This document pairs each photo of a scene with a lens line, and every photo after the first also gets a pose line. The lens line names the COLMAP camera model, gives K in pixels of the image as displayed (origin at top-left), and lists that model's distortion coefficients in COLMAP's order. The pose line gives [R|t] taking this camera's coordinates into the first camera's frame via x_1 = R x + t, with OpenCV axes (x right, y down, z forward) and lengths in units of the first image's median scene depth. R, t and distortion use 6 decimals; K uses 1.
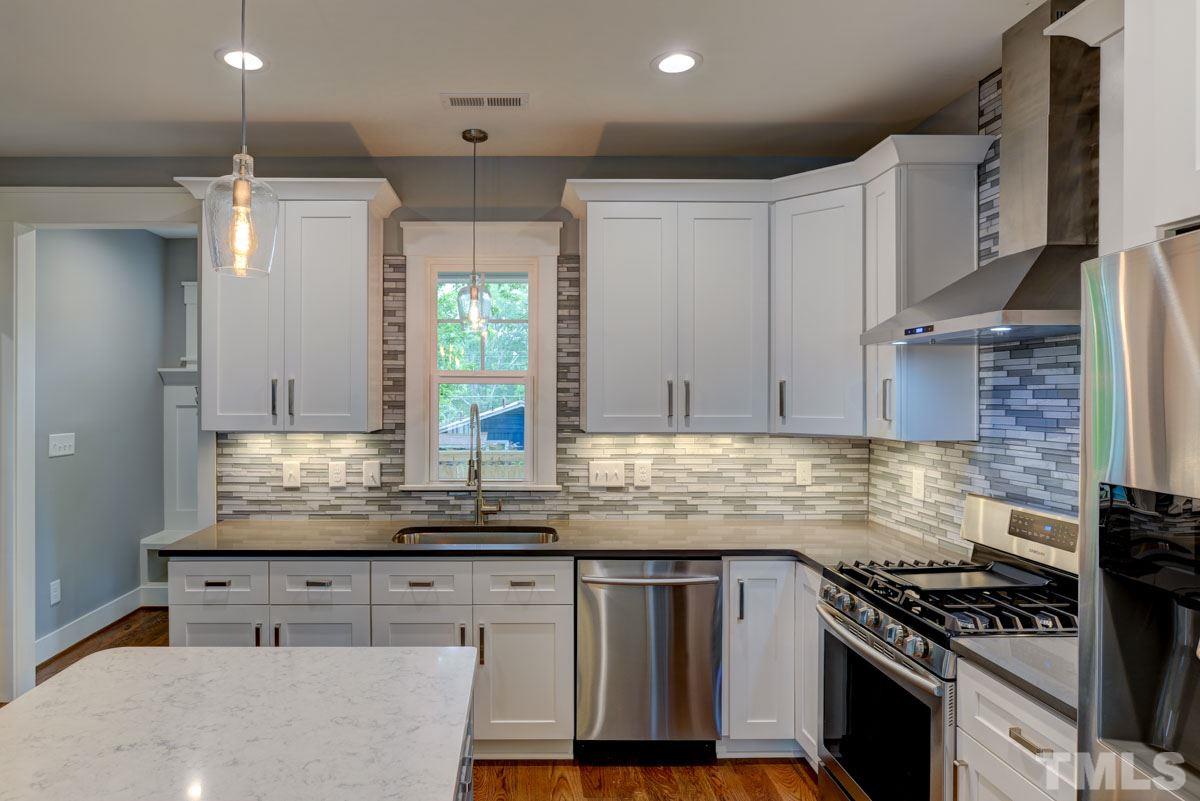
lens RADIAL K [[688.8, 0, 525.5], [0, 688.8, 398.2], [0, 0, 1]] dist [-0.014507, 0.001974]
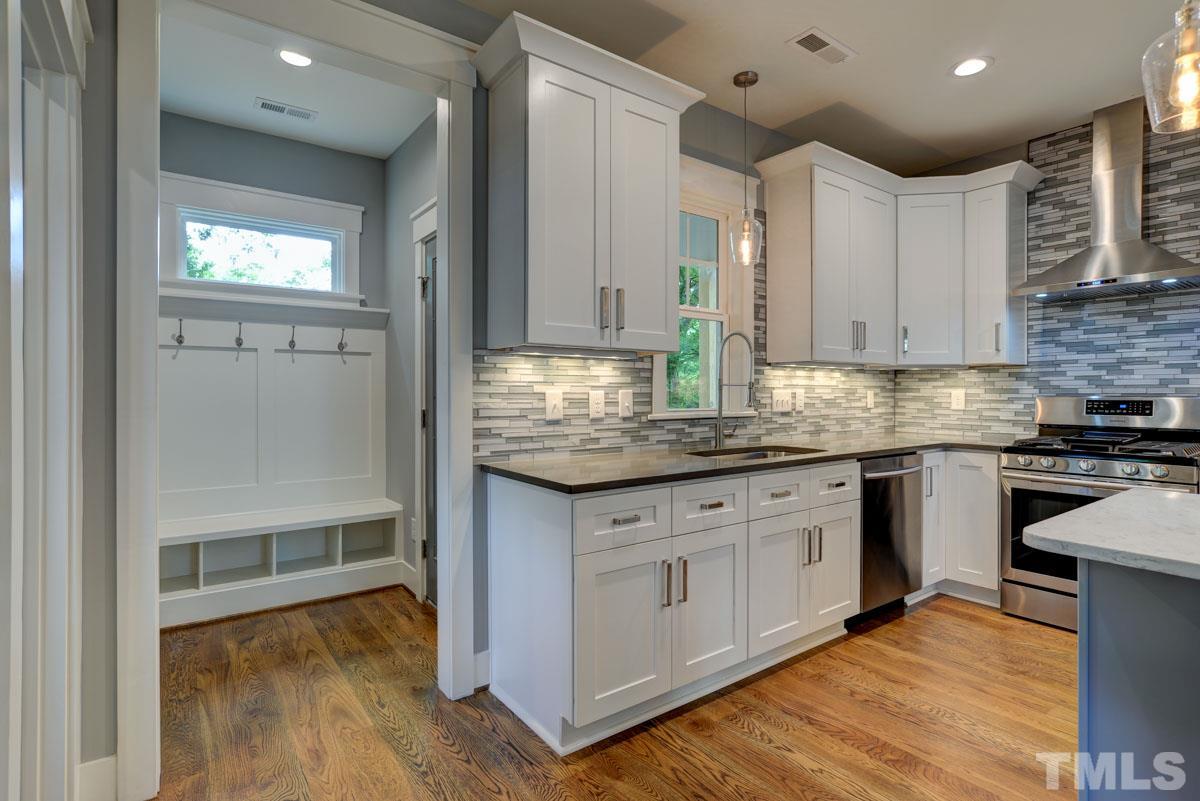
lens RADIAL K [[591.2, 0, 602.2], [0, 591.2, 395.2], [0, 0, 1]] dist [-0.017804, 0.012620]
pose [[0.809368, -0.004167, 0.587287, -0.745832], [0.004920, 0.999988, 0.000315, 0.100566], [-0.587281, 0.002635, 0.809379, 0.370054]]
